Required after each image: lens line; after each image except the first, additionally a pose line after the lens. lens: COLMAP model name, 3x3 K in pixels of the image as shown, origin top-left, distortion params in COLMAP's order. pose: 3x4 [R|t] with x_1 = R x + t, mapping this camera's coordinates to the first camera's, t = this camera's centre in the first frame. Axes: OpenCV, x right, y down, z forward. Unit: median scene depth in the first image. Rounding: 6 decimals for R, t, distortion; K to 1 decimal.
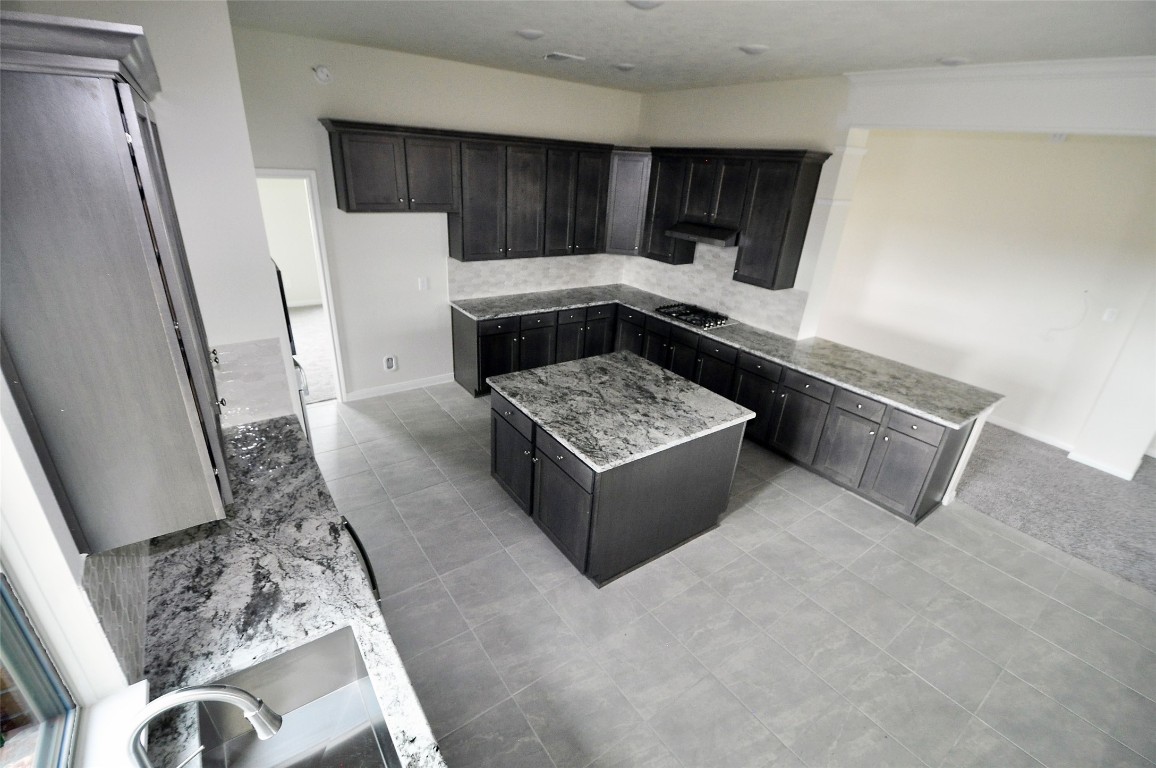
lens RADIAL K [[504.0, 0, 572.3], [0, 504.0, 386.5], [0, 0, 1]] dist [0.000329, -0.000056]
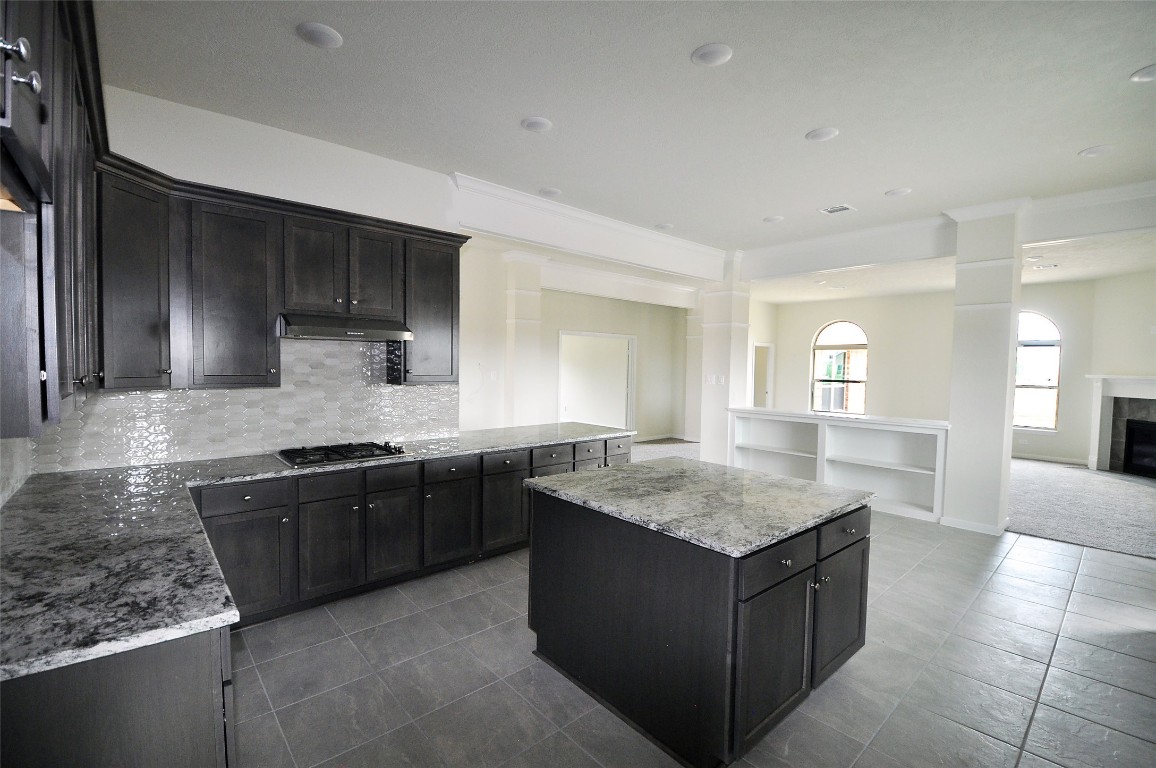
lens RADIAL K [[504.0, 0, 572.3], [0, 504.0, 386.5], [0, 0, 1]] dist [0.000329, -0.000056]
pose [[-0.096512, -0.101412, 0.990152, -0.595031], [0.387060, 0.912672, 0.131204, -0.274801], [-0.916990, 0.395911, -0.048831, 1.056086]]
